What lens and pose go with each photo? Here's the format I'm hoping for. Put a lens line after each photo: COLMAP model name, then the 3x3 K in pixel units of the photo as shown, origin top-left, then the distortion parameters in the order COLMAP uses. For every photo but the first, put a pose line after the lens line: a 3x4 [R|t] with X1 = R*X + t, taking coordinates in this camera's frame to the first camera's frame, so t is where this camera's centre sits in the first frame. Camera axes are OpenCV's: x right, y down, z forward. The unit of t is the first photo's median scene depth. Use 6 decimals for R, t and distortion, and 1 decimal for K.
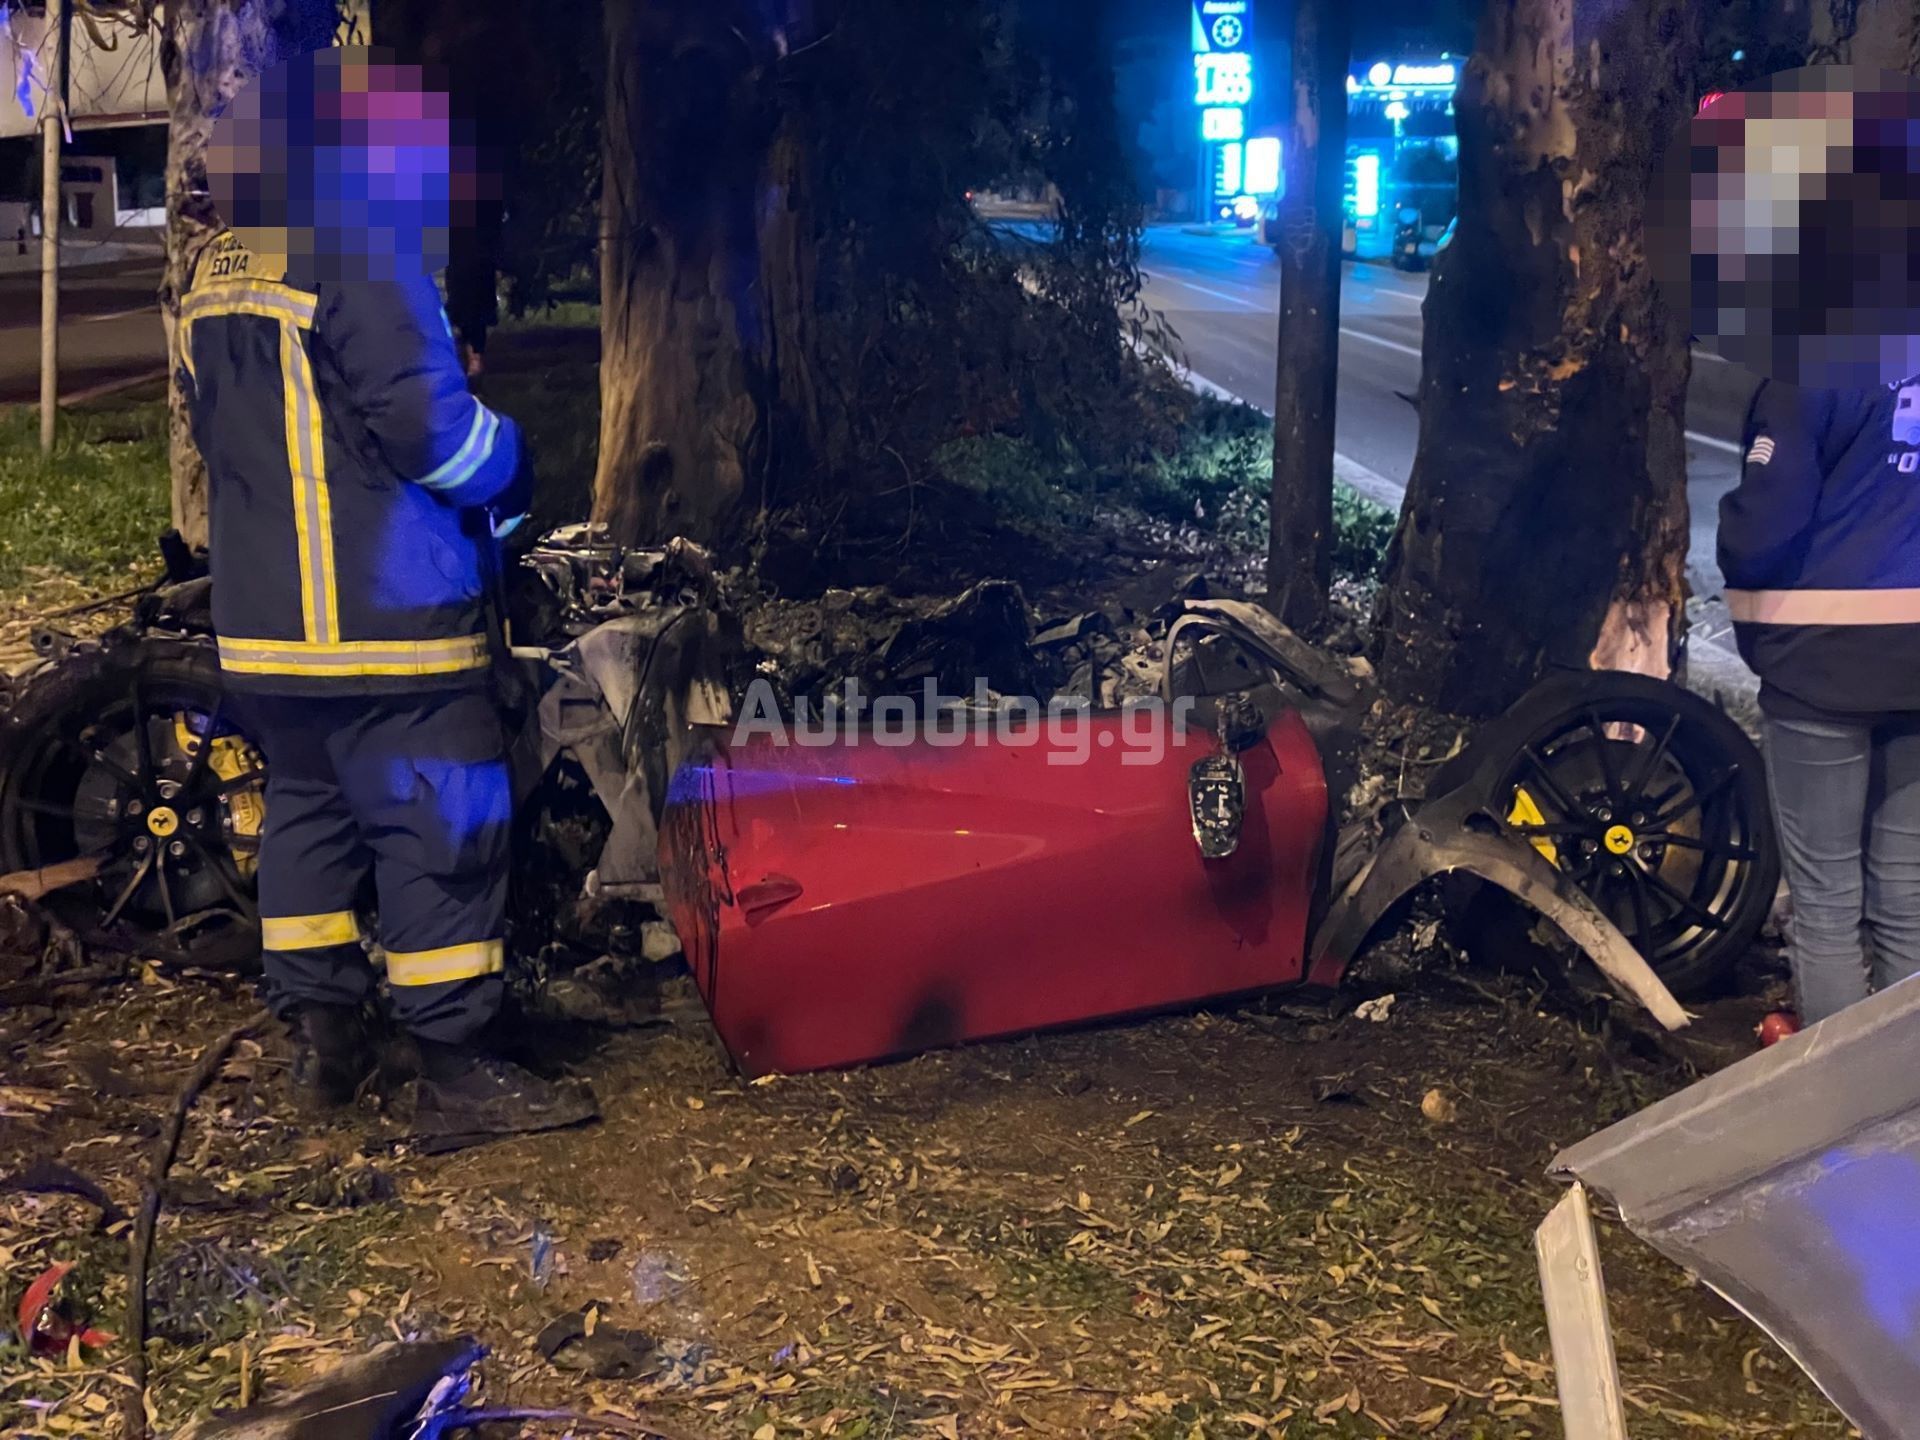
lens RADIAL K [[2906.4, 0, 960.0], [0, 2906.4, 720.0], [0, 0, 1]] dist [0.161242, -0.255215]
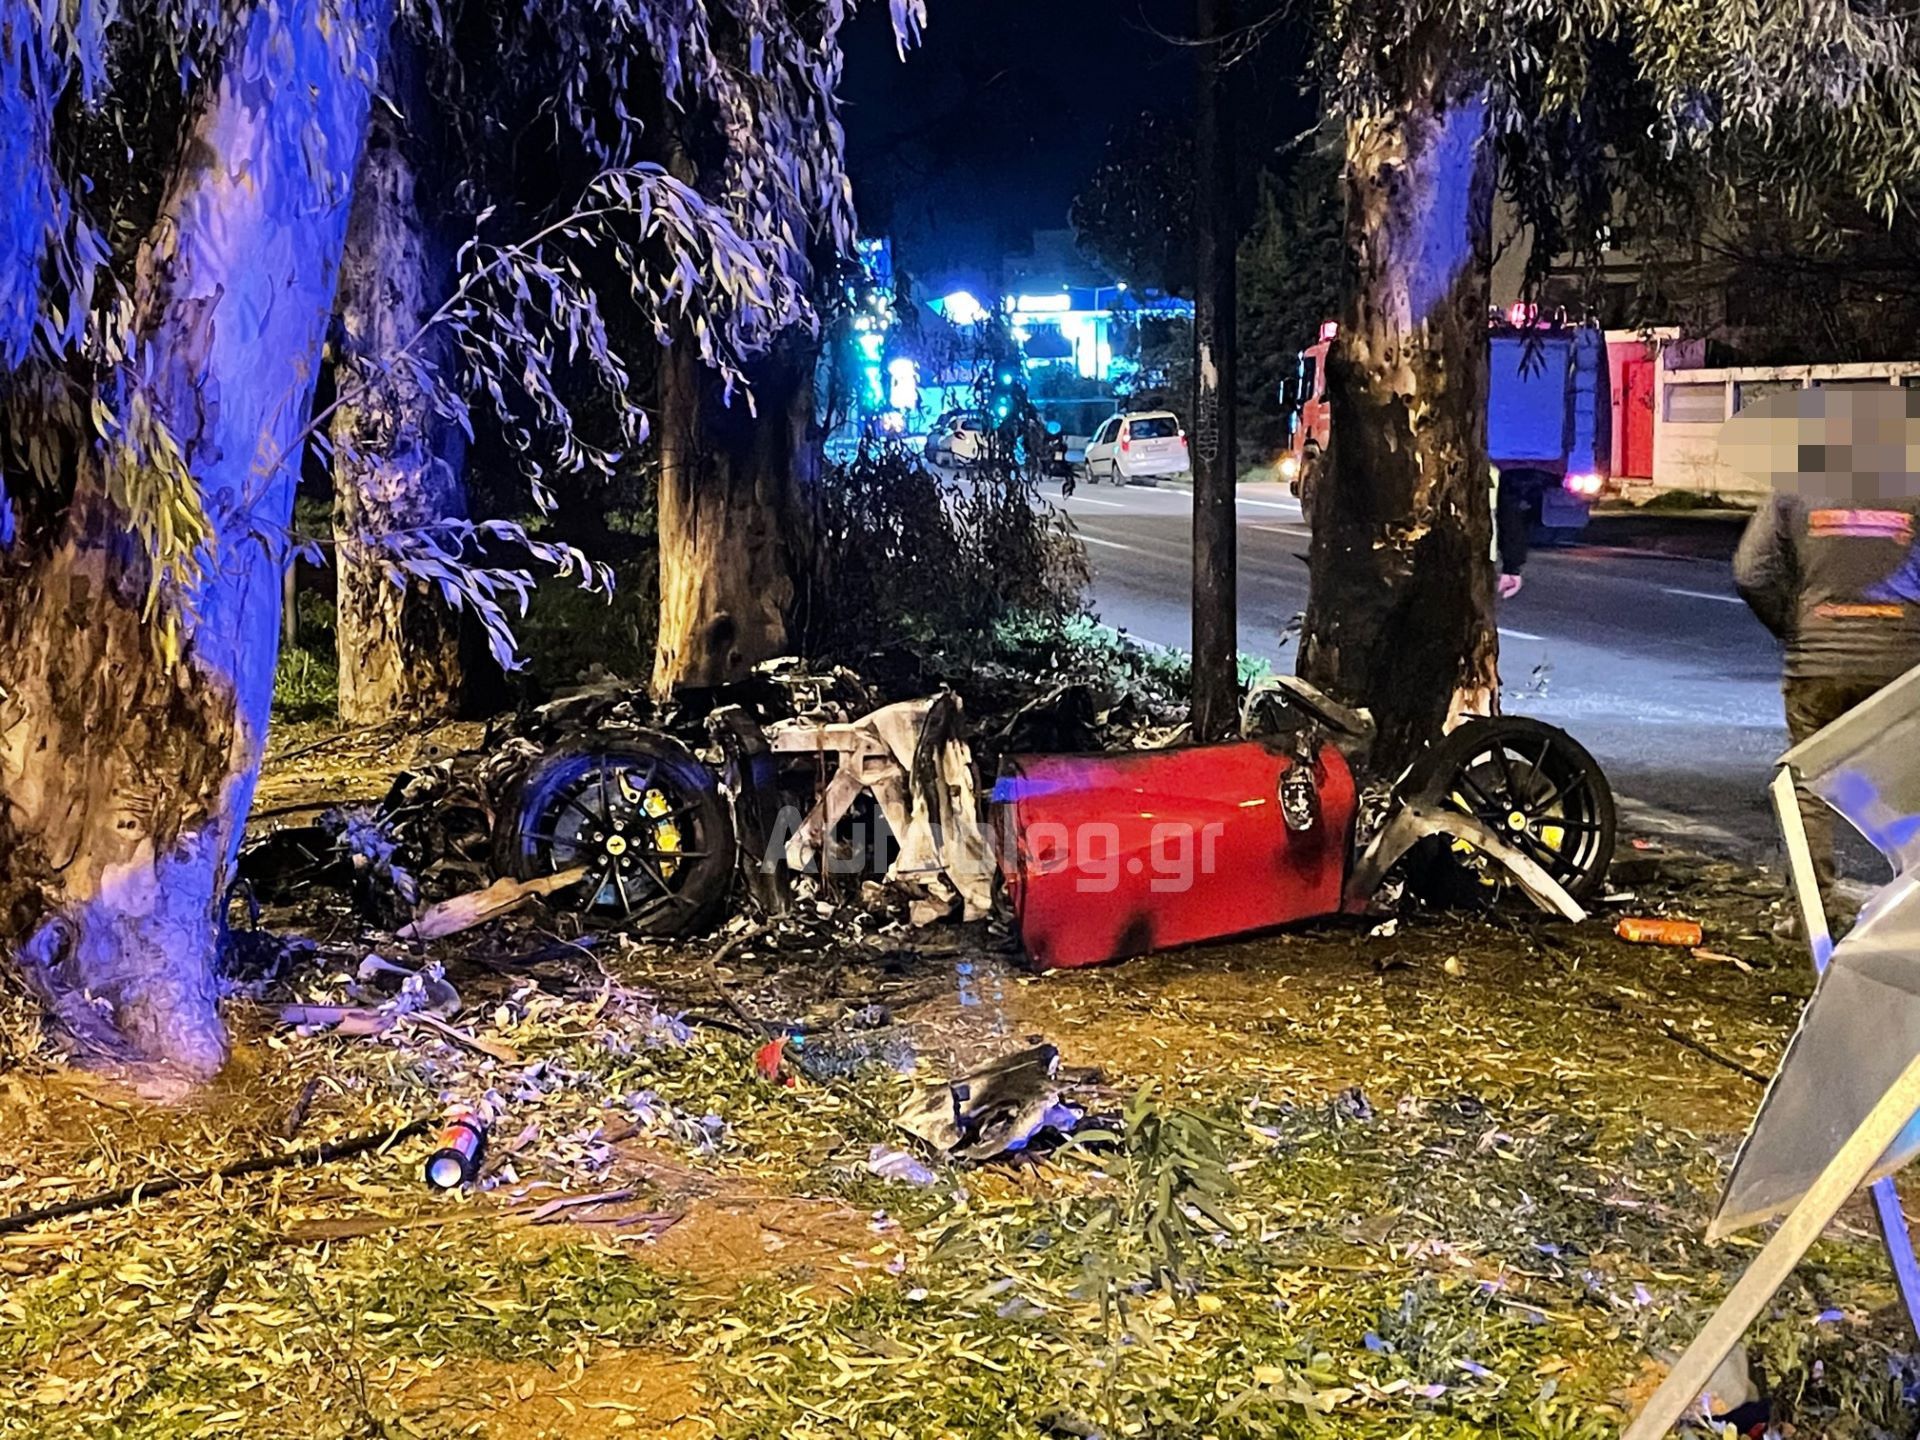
lens RADIAL K [[2799.0, 0, 952.6], [0, 2799.0, 667.7], [0, 0, 1]] dist [0.148393, -0.315459]
pose [[0.990704, -0.037671, 0.130717, -0.284961], [0.048865, 0.995308, -0.083507, 0.073540], [-0.126958, 0.089118, 0.987897, -0.493898]]
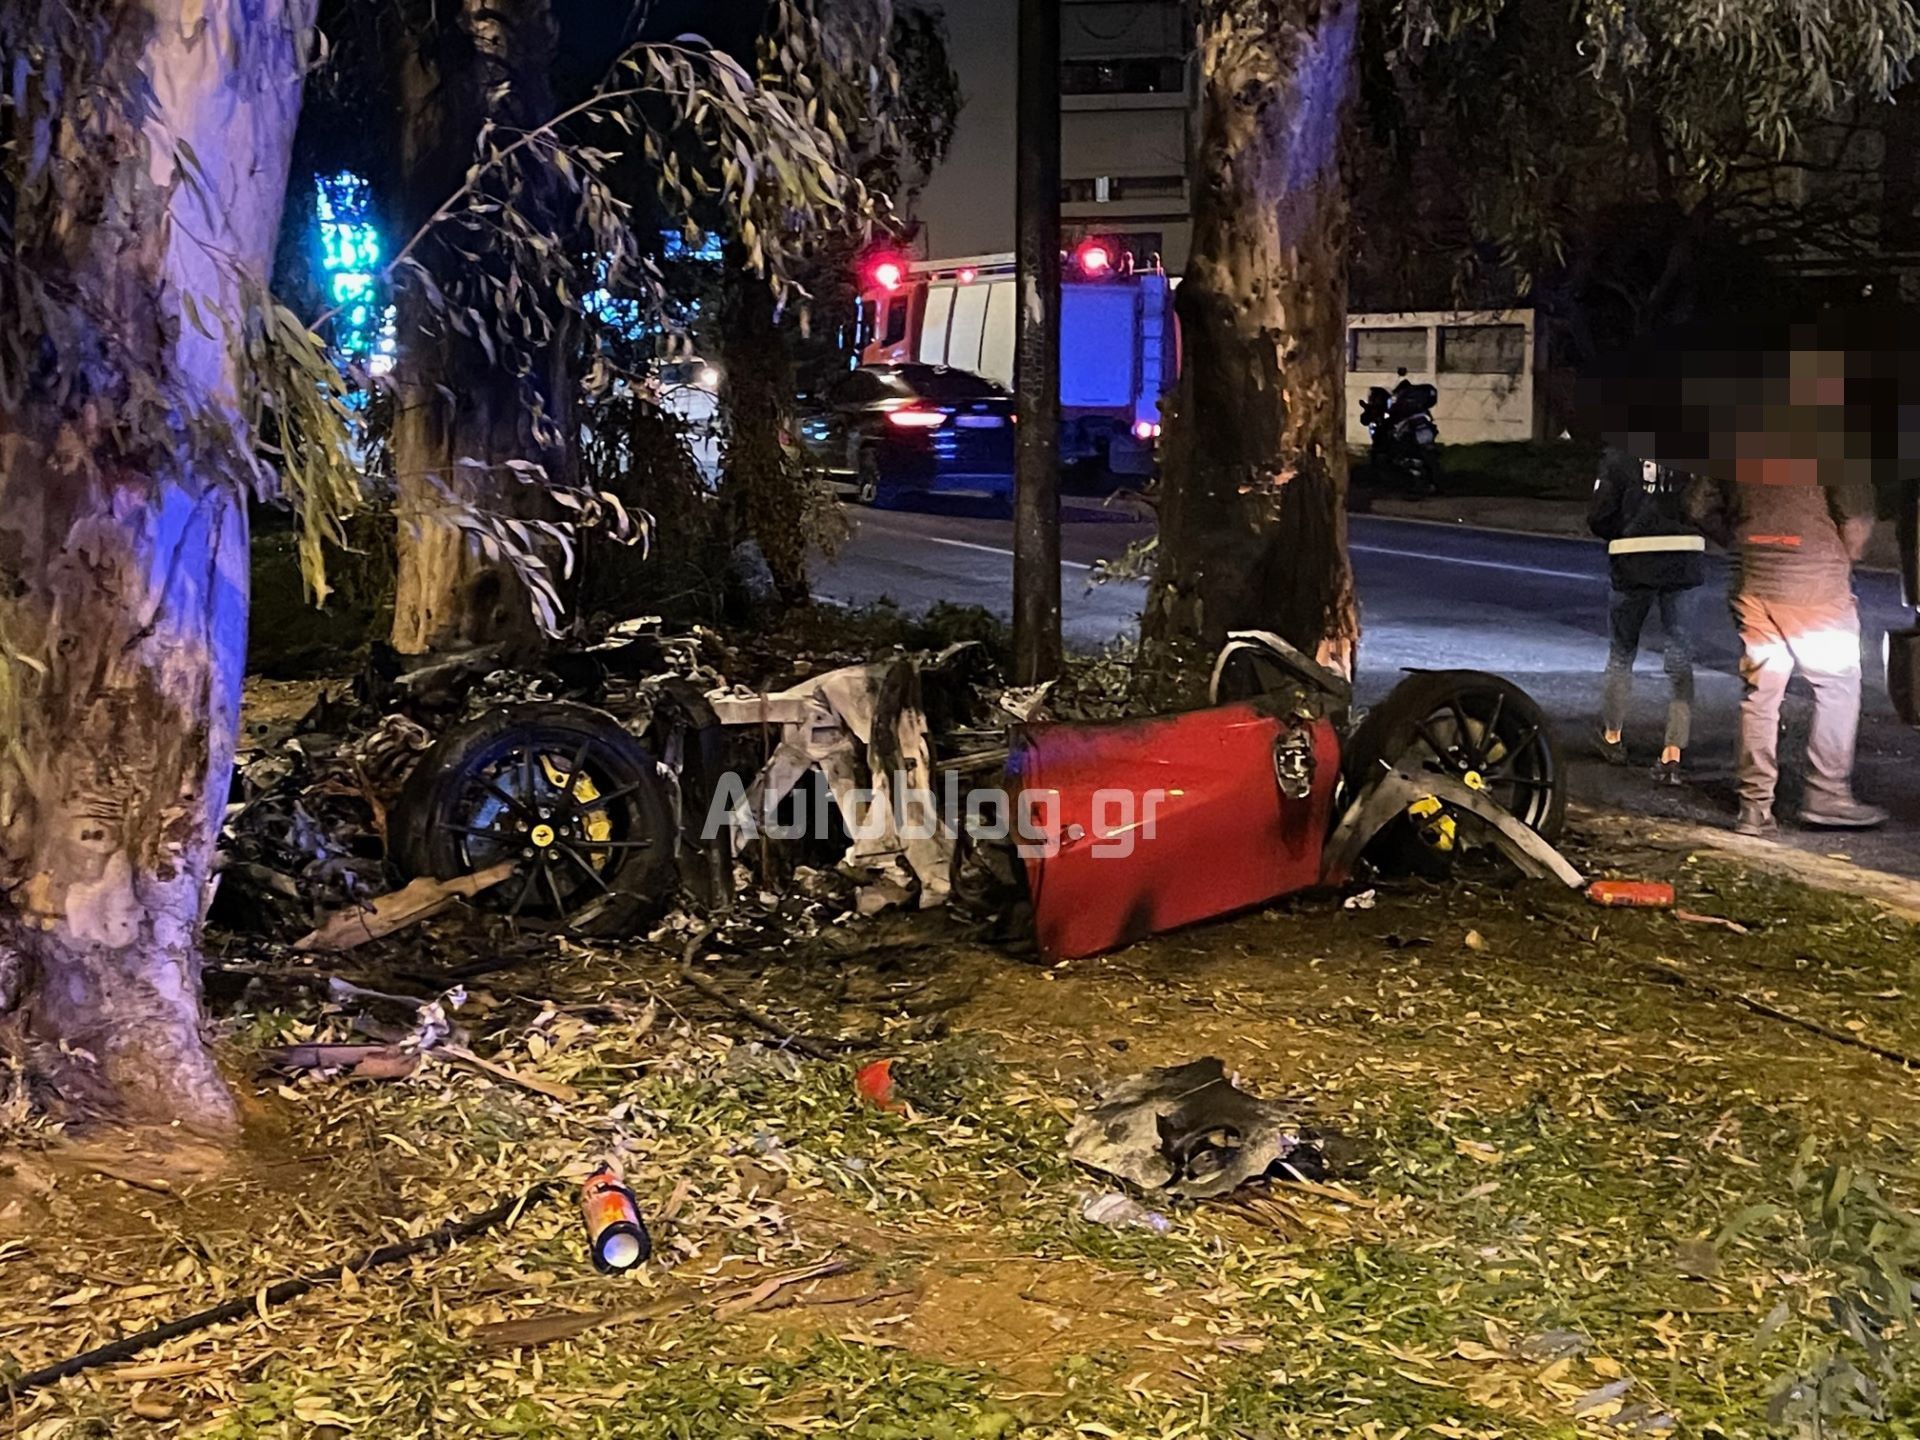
lens RADIAL K [[2789.9, 0, 960.0], [0, 2789.9, 720.0], [0, 0, 1]] dist [0.158141, -0.348339]
pose [[0.945680, -0.062336, 0.319068, -0.497278], [0.077185, 0.996434, -0.034094, 0.040202], [-0.315804, 0.056869, 0.947119, -0.287292]]
